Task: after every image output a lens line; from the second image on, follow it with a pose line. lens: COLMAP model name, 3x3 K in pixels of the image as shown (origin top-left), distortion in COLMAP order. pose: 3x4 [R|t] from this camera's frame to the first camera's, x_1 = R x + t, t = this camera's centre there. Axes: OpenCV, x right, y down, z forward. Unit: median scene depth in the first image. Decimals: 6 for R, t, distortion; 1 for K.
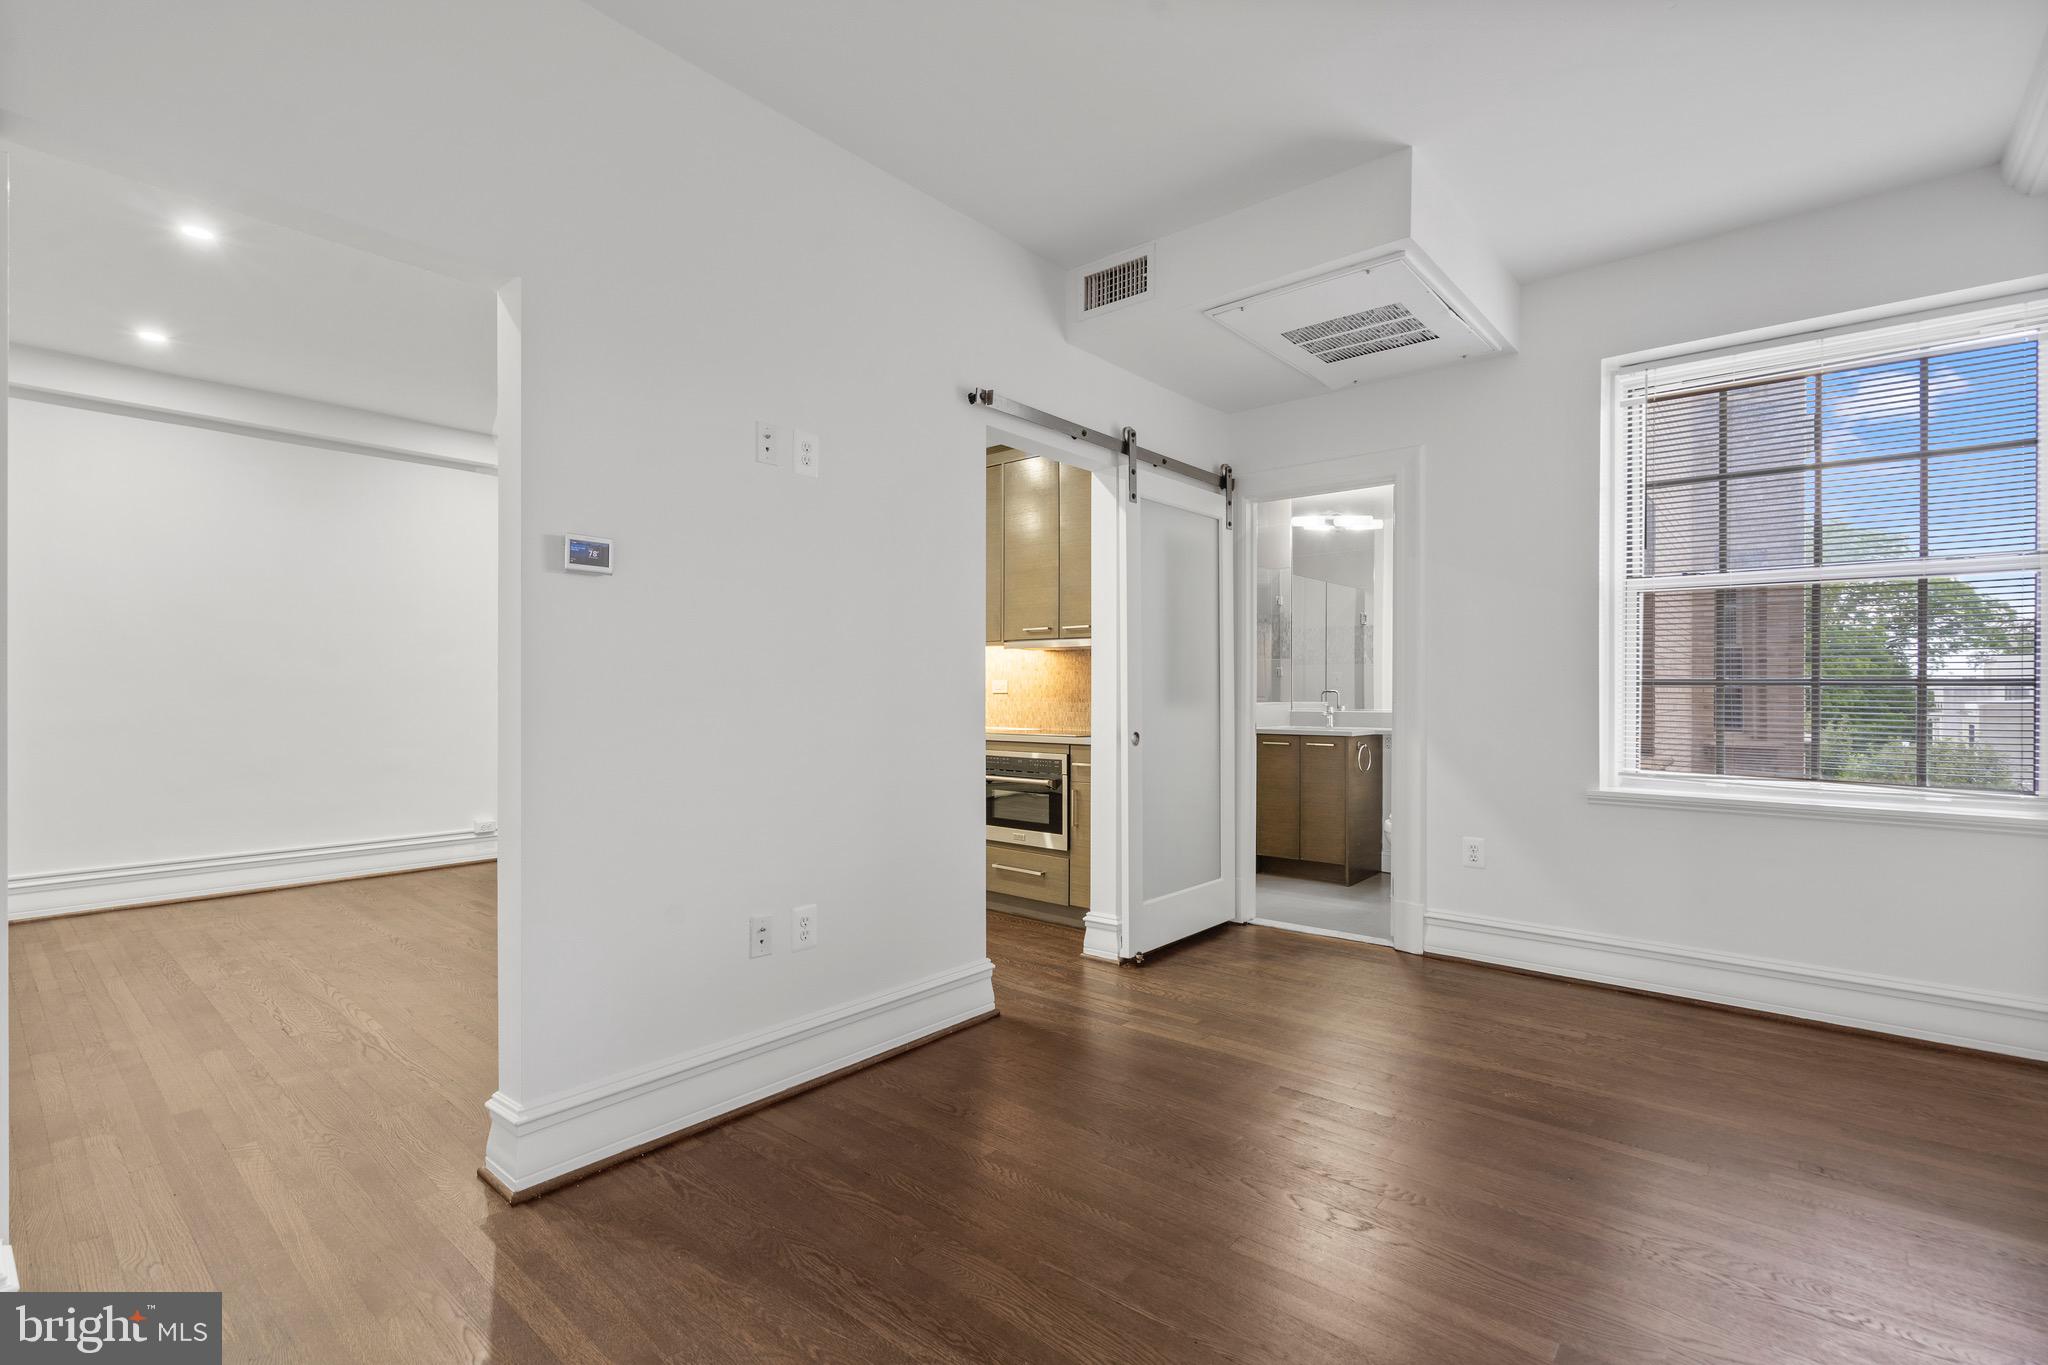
lens RADIAL K [[940.2, 0, 1024.0], [0, 940.2, 682.5], [0, 0, 1]] dist [-0.001412, -0.000047]
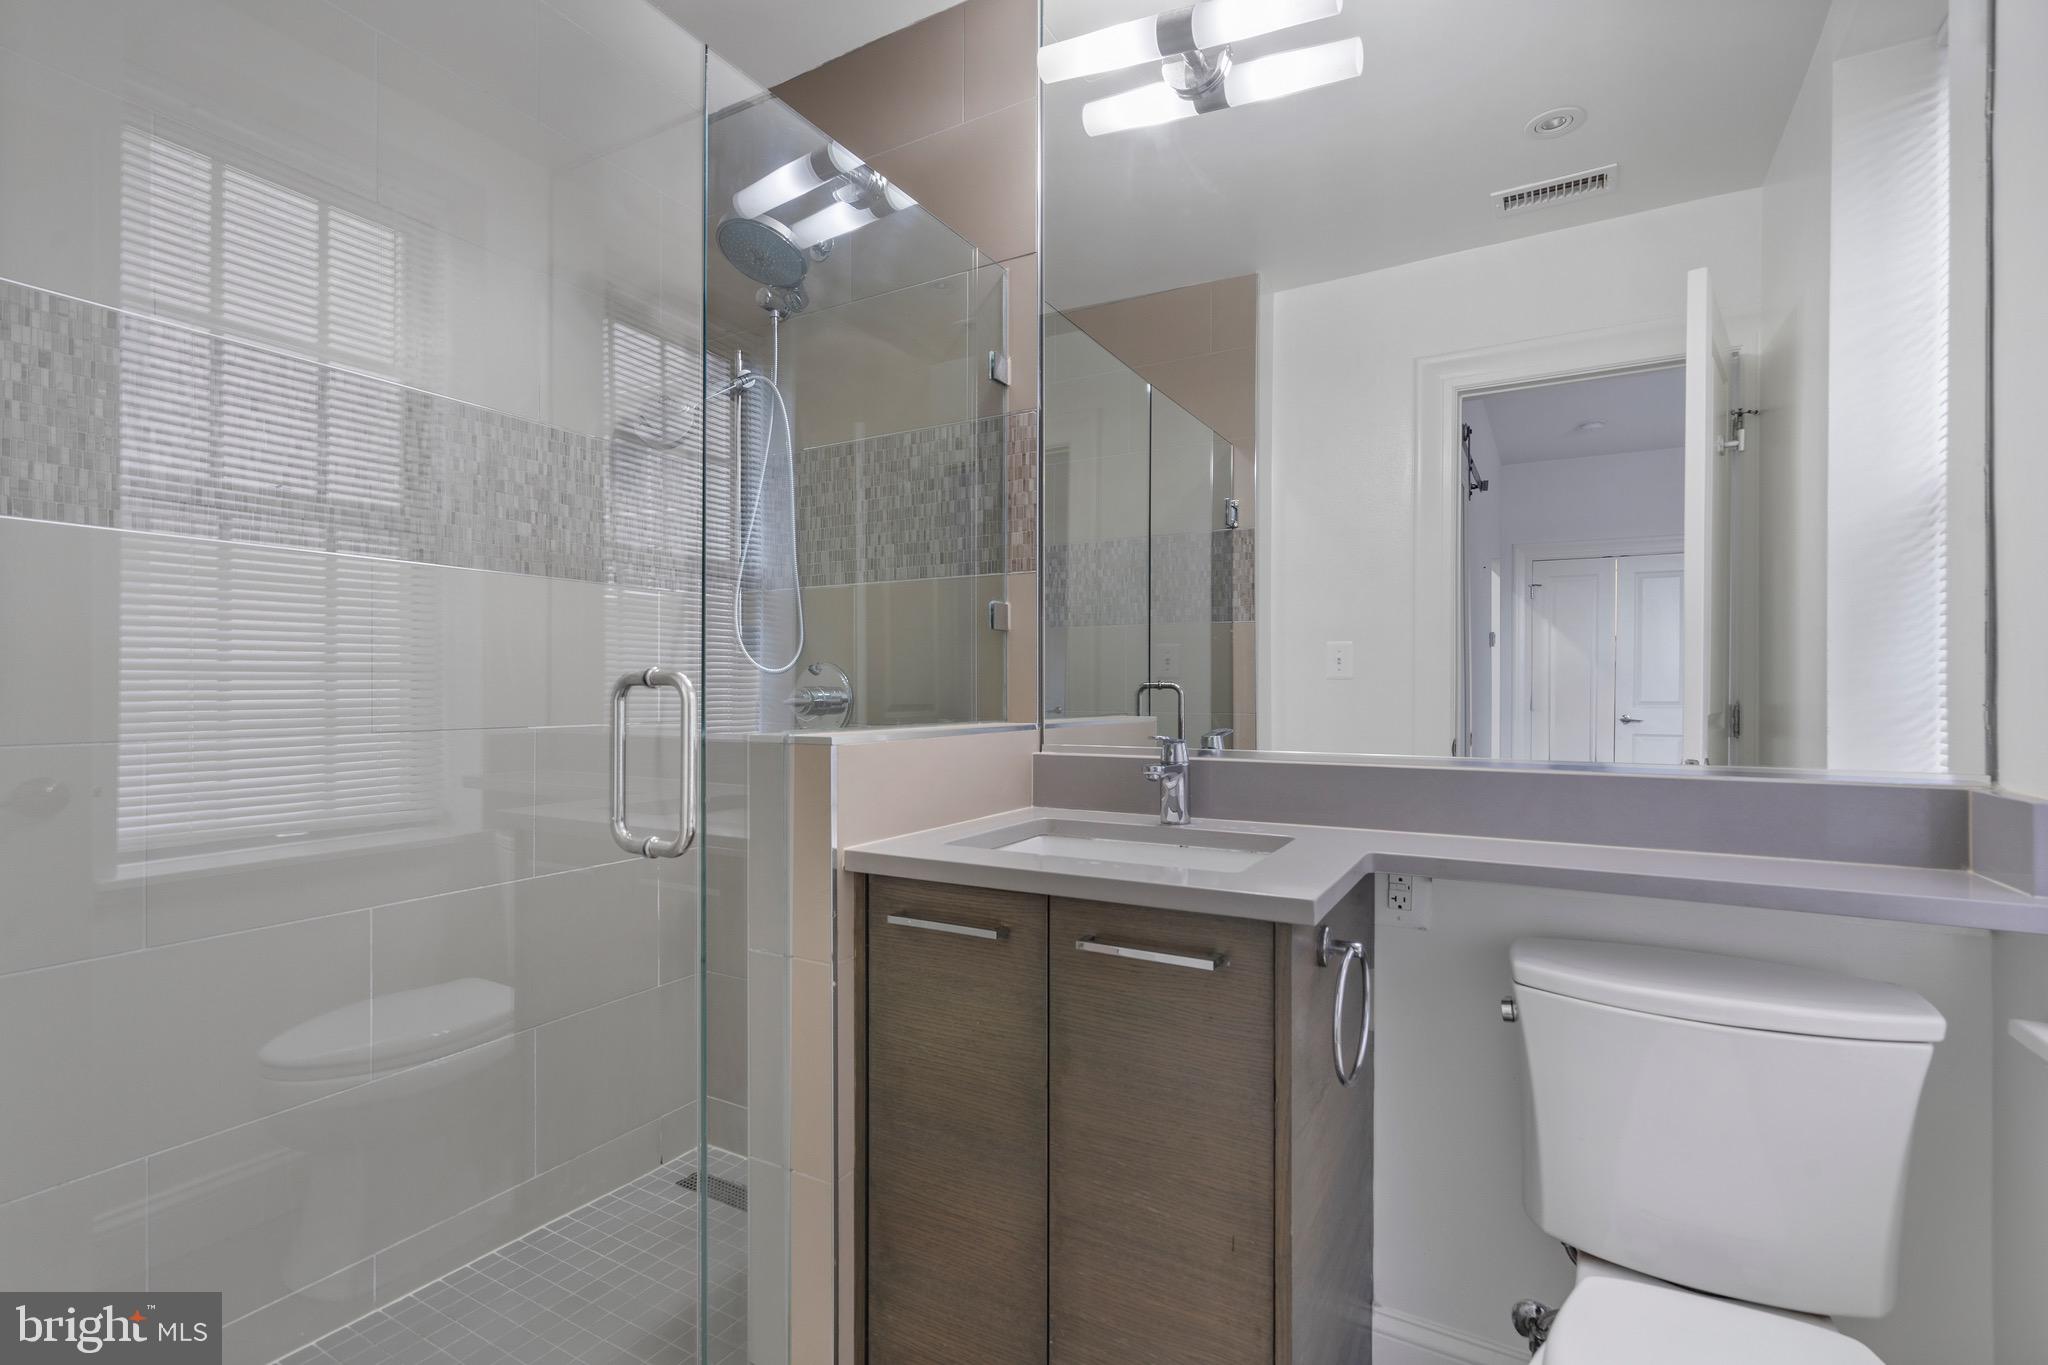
lens RADIAL K [[930.4, 0, 1015.3], [0, 930.4, 689.3], [0, 0, 1]] dist [-0.005650, 0.000099]
pose [[0.982789, -0.002257, 0.184716, 0.346166], [0.001136, 0.999980, 0.006172, 0.014117], [-0.184727, -0.005856, 0.982772, 1.112641]]
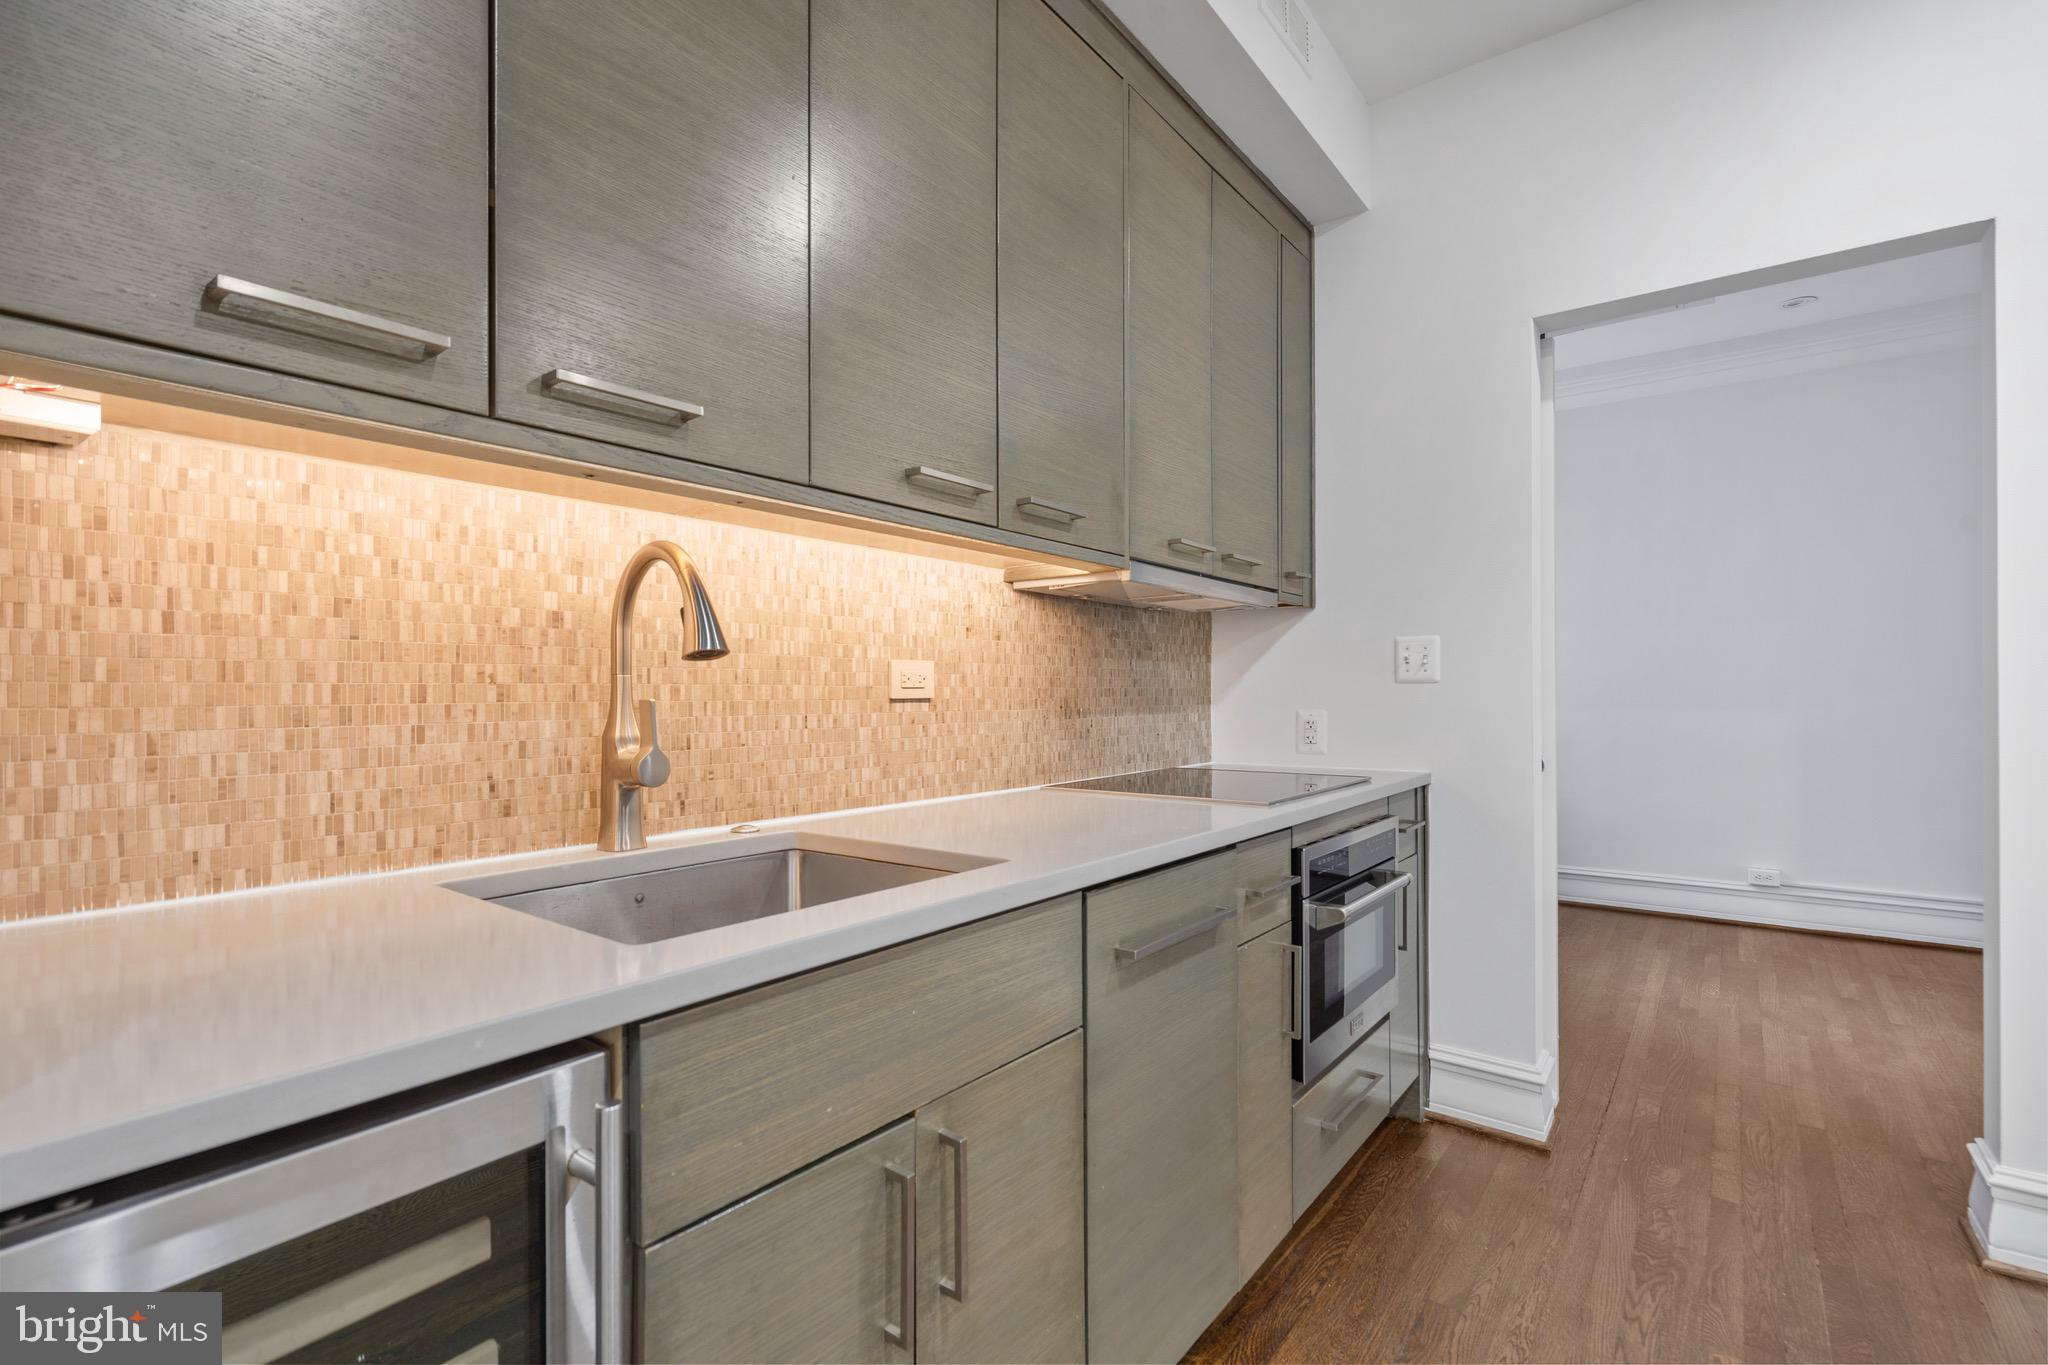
lens RADIAL K [[933.3, 0, 1014.9], [0, 933.3, 690.8], [0, 0, 1]] dist [-0.001168, 0.000516]
pose [[-0.047366, 0.002611, 0.998874, -0.478823], [-0.002739, 0.999992, -0.002744, 0.012036], [-0.998874, -0.002866, -0.047359, 1.315383]]
